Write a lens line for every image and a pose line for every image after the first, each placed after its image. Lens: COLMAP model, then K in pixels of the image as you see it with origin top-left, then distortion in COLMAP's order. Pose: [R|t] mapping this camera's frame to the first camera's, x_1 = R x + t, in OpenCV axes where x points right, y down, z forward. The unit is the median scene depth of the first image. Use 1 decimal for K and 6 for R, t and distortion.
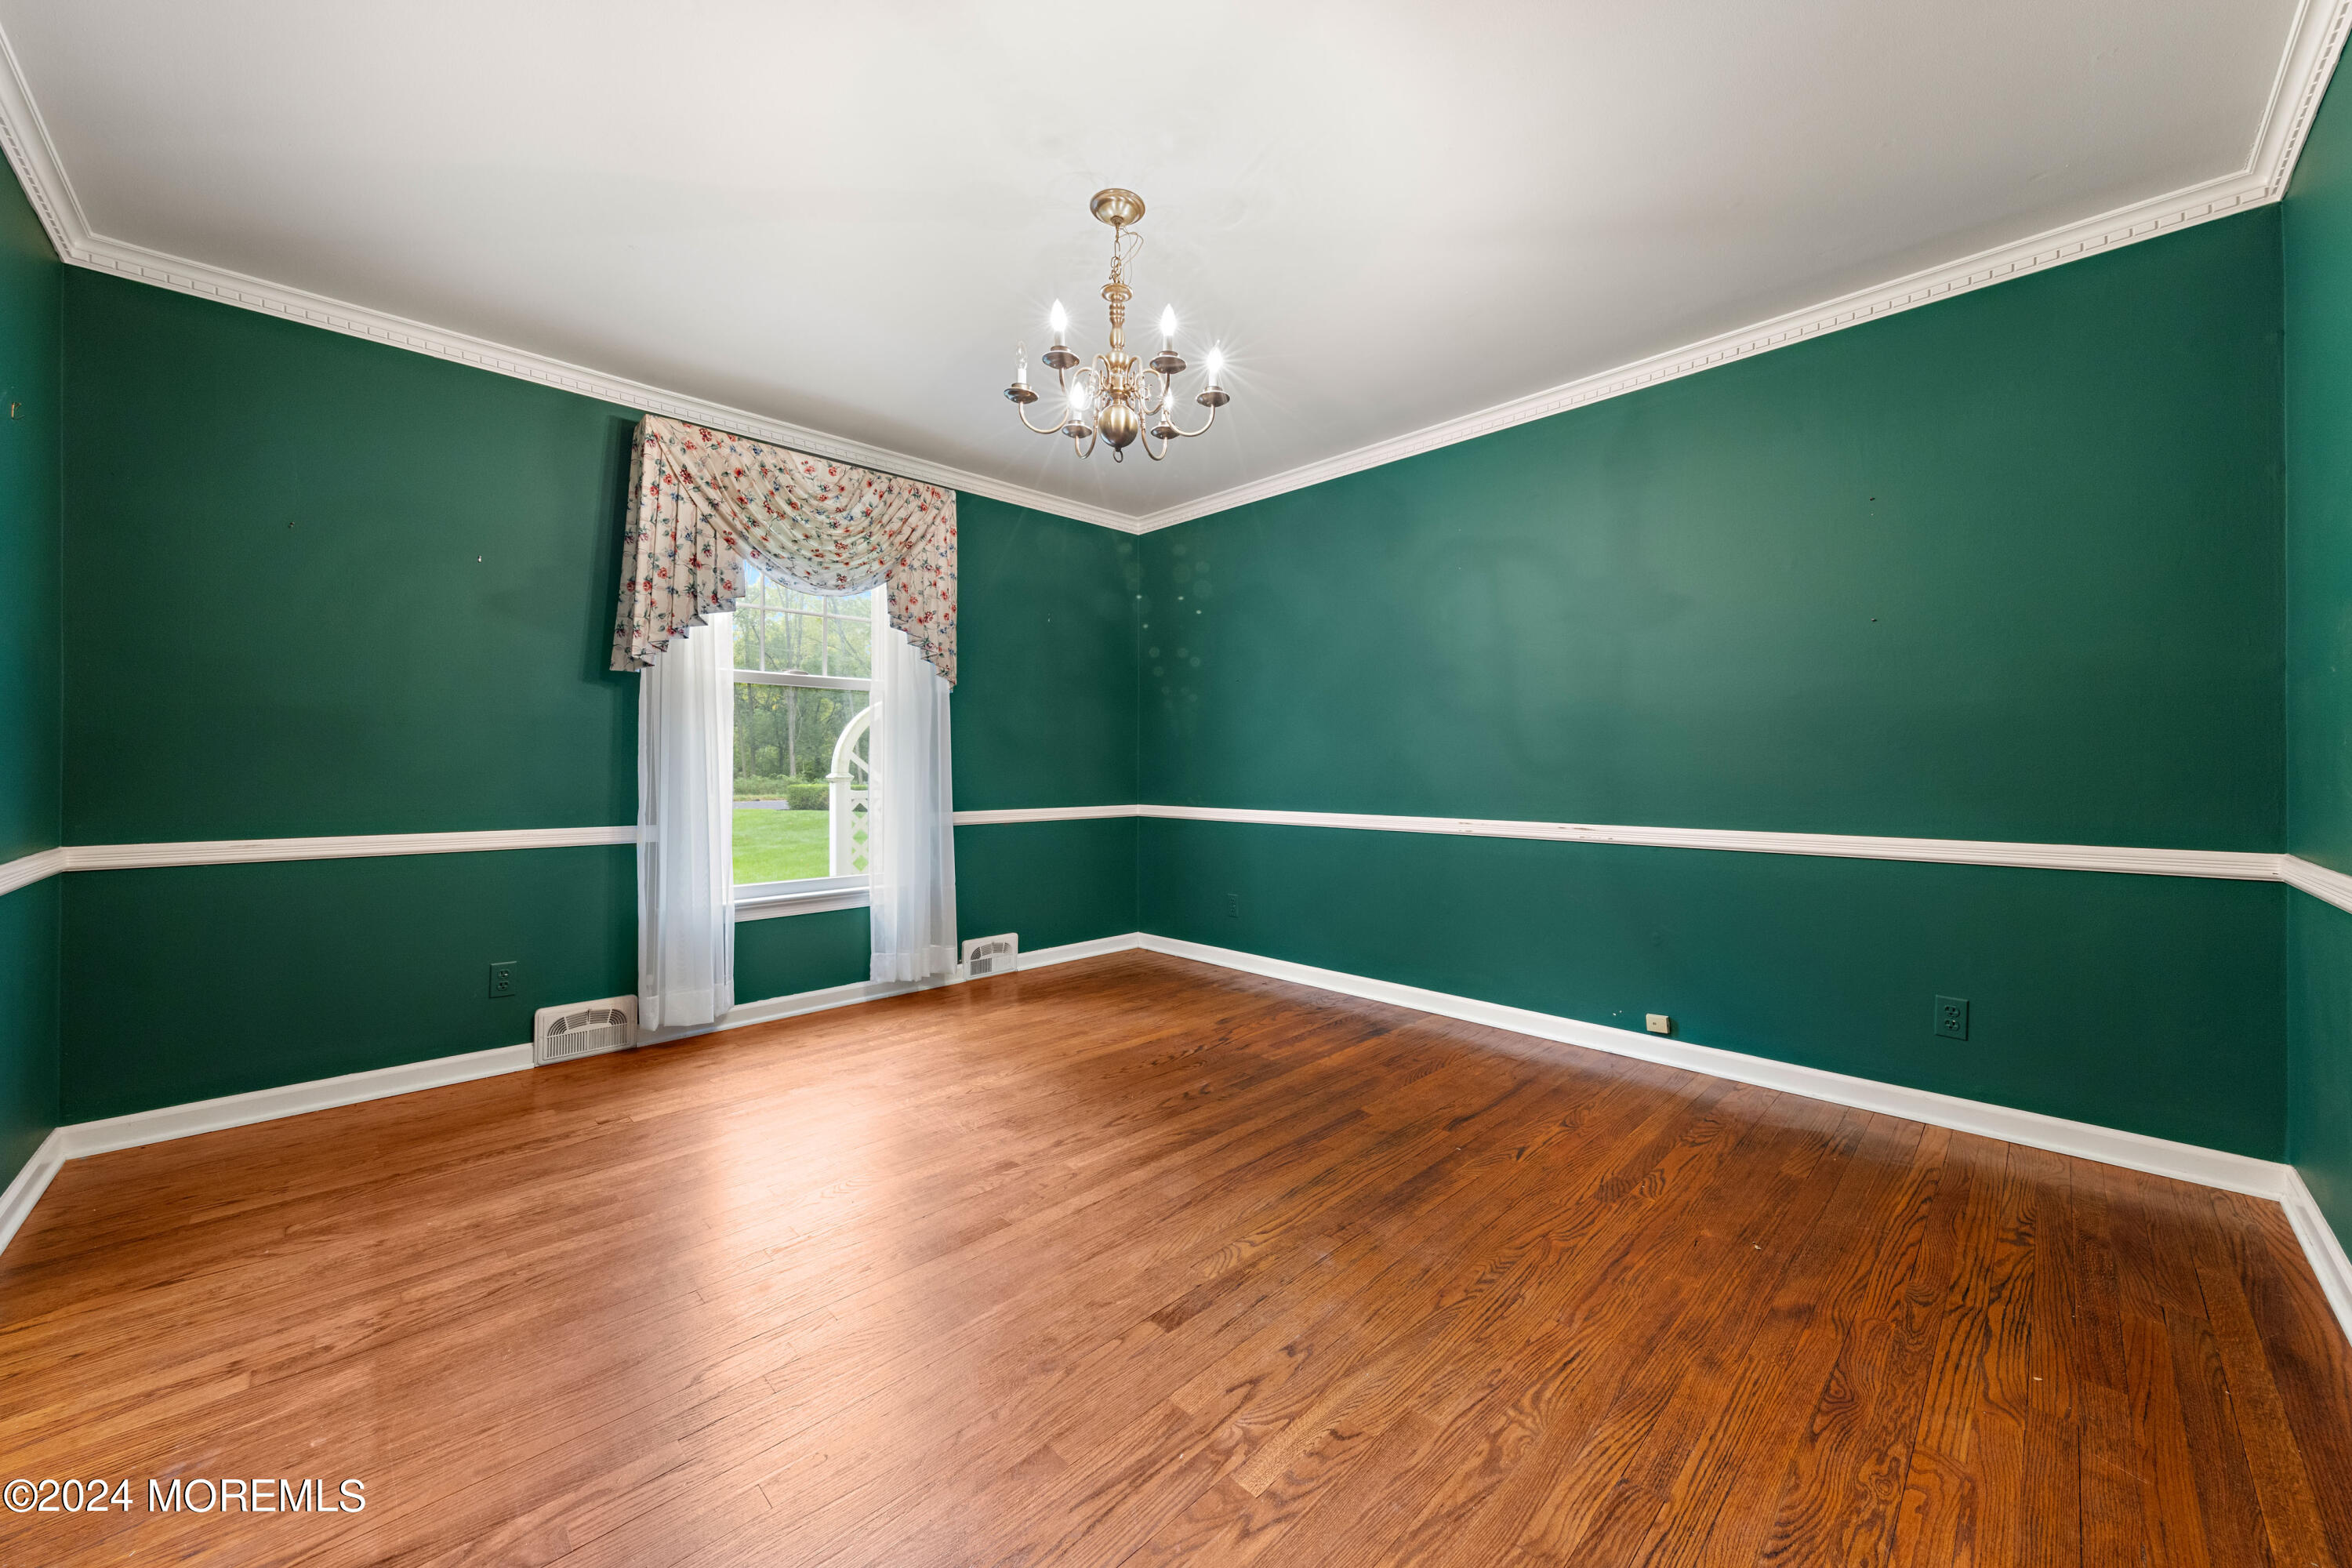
lens RADIAL K [[865.5, 0, 1215.3], [0, 865.5, 759.9], [0, 0, 1]] dist [0.008164, -0.000425]
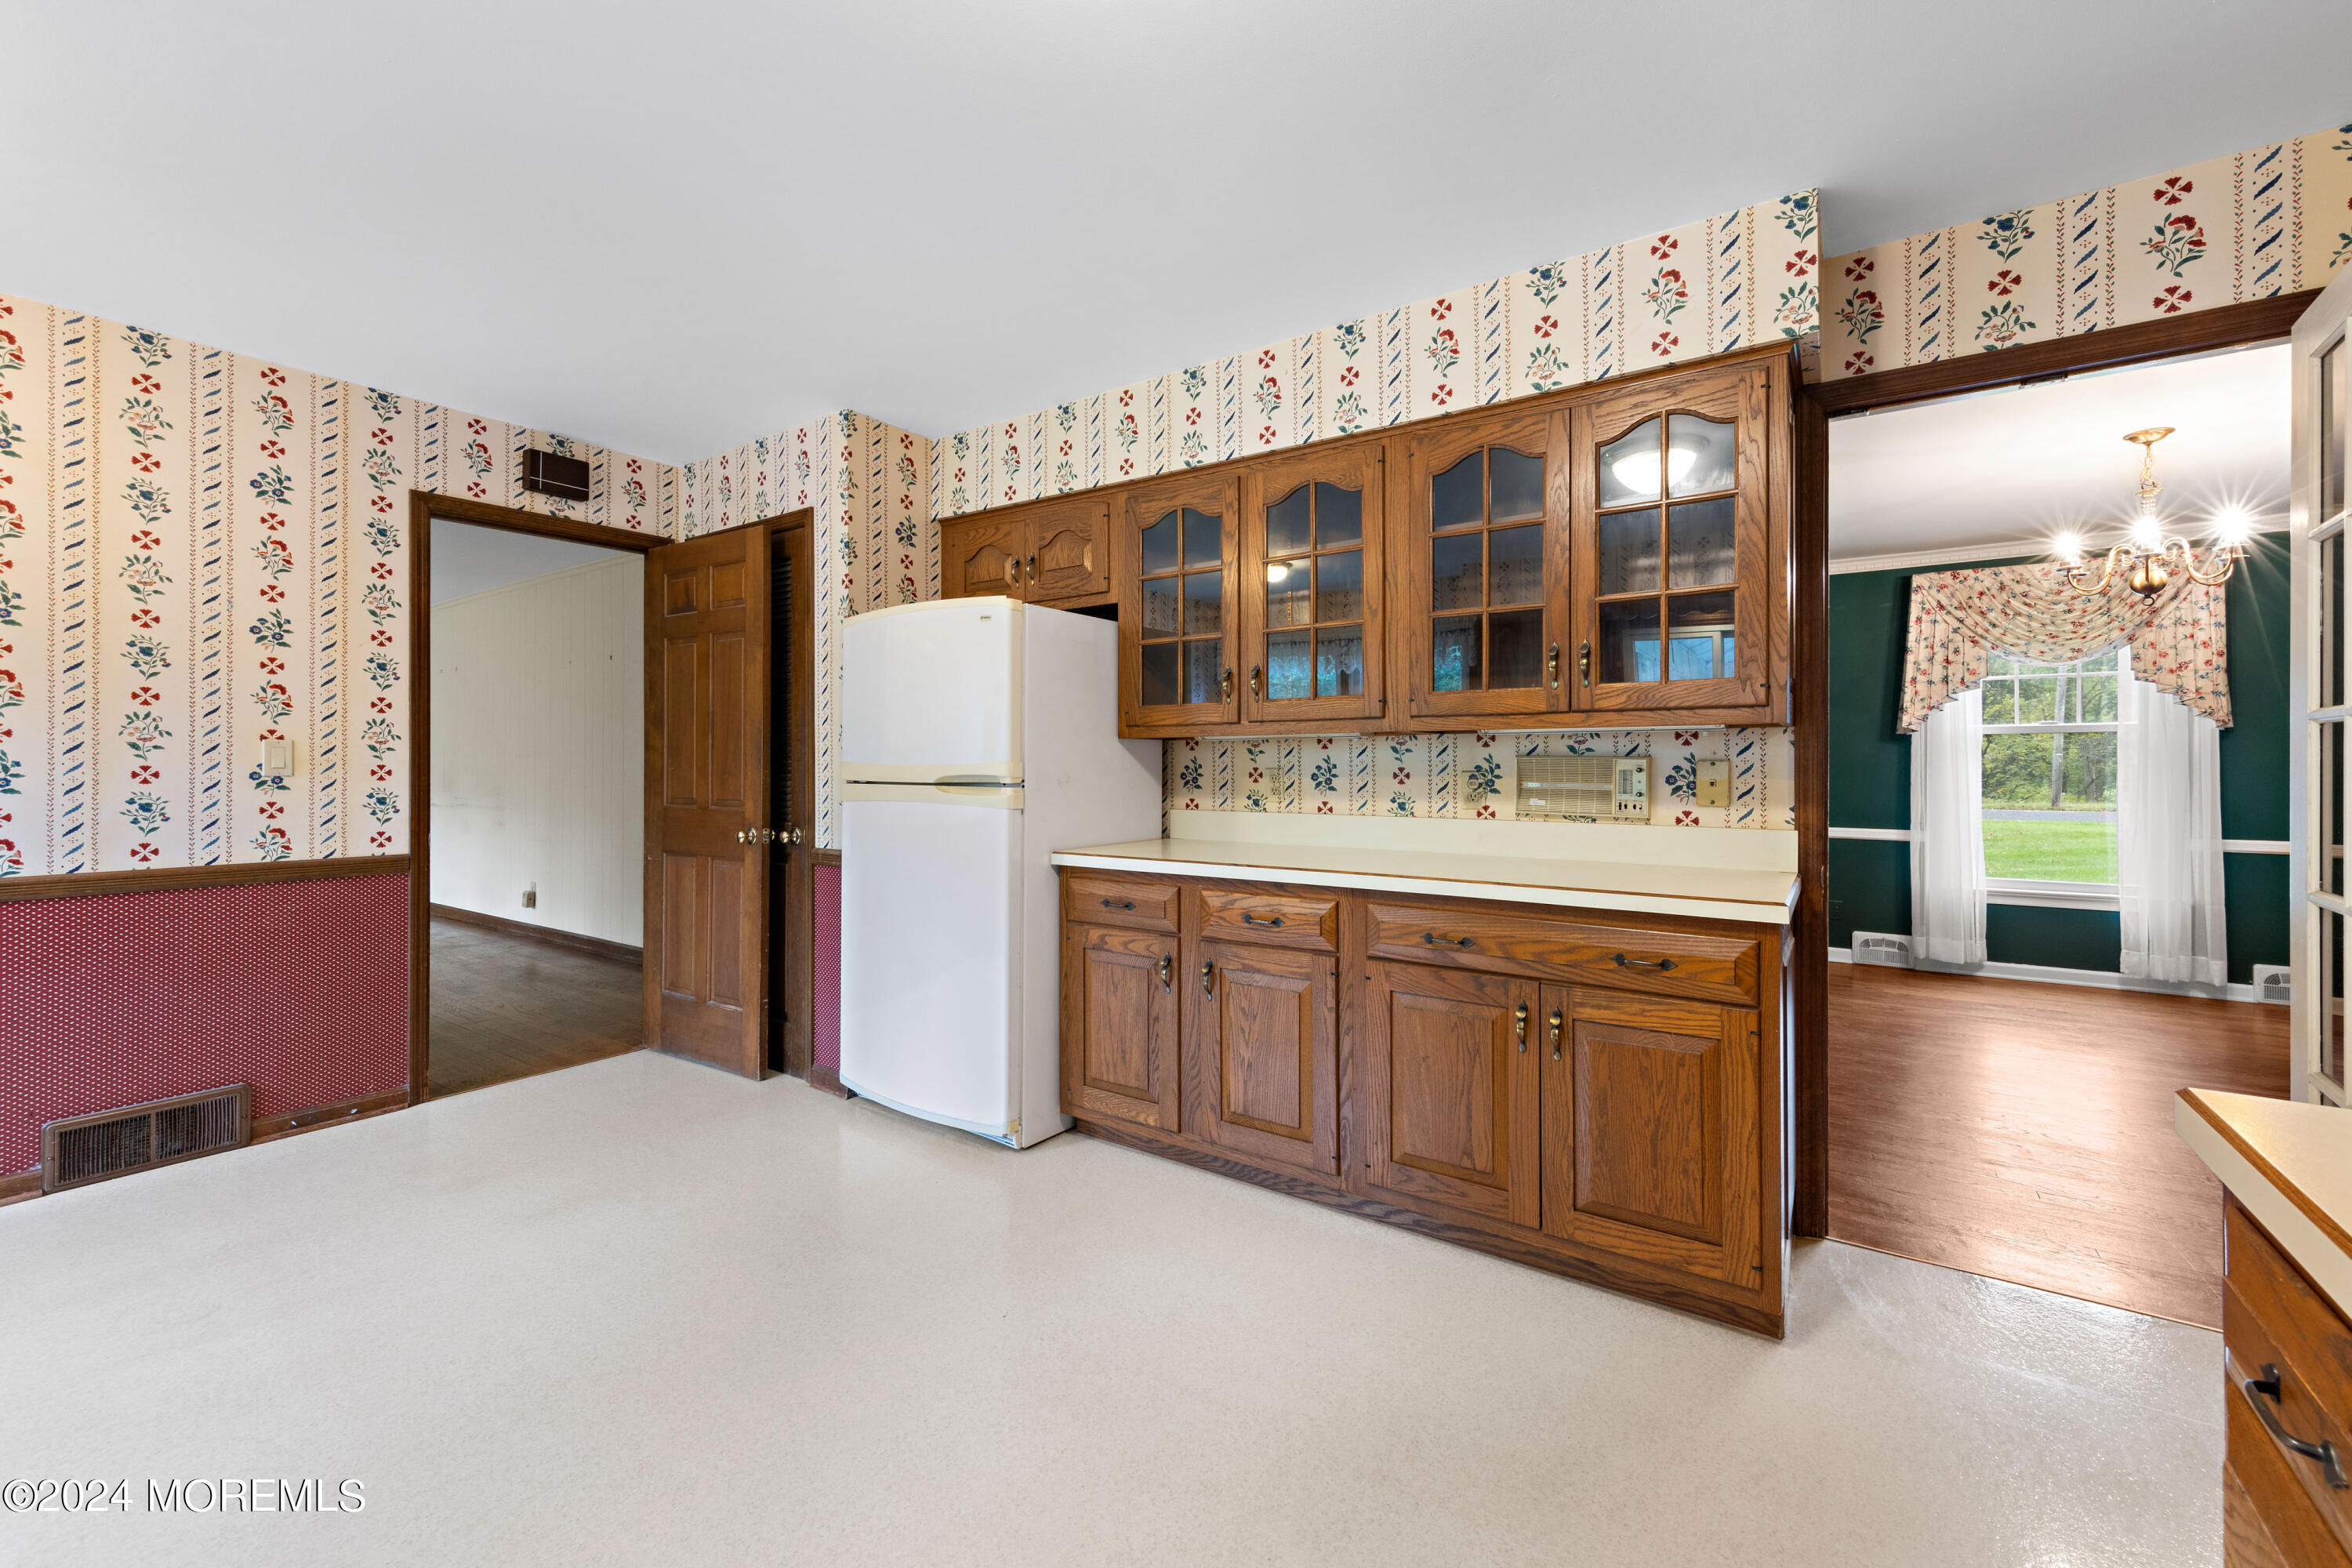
lens RADIAL K [[953.0, 0, 1175.3], [0, 953.0, 760.7], [0, 0, 1]] dist [0.012679, 0.000058]
pose [[0.169500, -0.003879, -0.985523, 0.772305], [0.010785, 0.999940, -0.002080, -0.058392], [0.985471, -0.010276, 0.169531, -0.580033]]
